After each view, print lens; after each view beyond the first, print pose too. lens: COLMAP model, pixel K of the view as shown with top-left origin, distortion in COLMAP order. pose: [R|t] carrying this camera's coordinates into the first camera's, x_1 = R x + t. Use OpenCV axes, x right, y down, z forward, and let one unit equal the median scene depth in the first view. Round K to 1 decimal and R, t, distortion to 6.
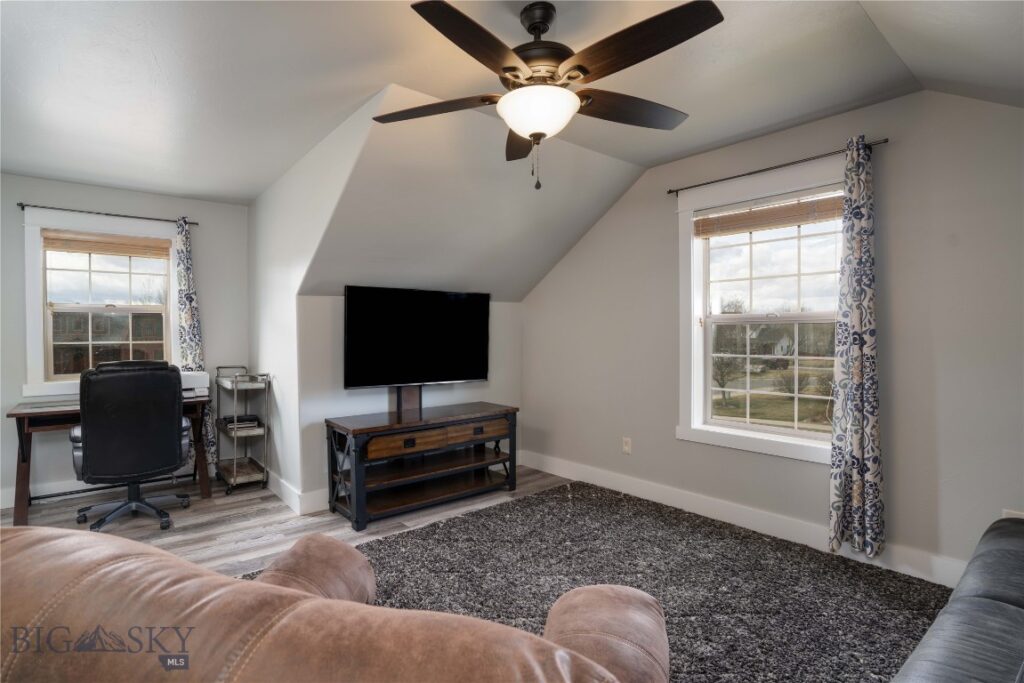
lens RADIAL K [[495.7, 0, 512.0], [0, 495.7, 341.5], [0, 0, 1]] dist [0.000047, 0.000098]
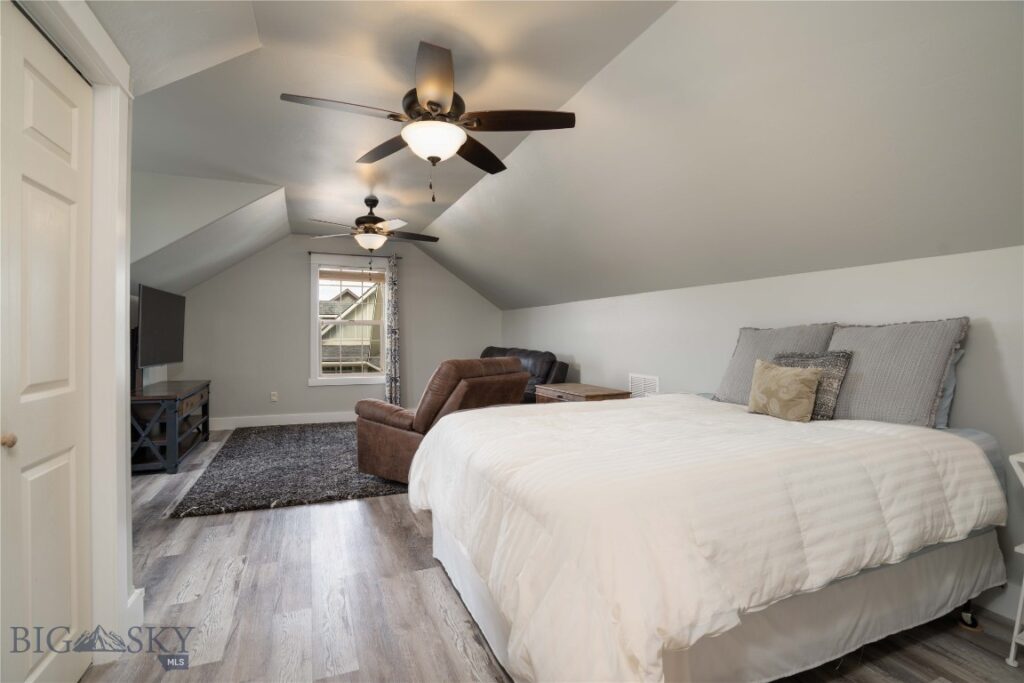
lens RADIAL K [[458.6, 0, 512.0], [0, 458.6, 341.5], [0, 0, 1]] dist [-0.000337, 0.000009]
pose [[0.291893, 0.001753, 0.956449, -1.388746], [0.021145, 0.999742, -0.008286, 0.078441], [-0.956217, 0.022642, 0.291780, -0.284969]]
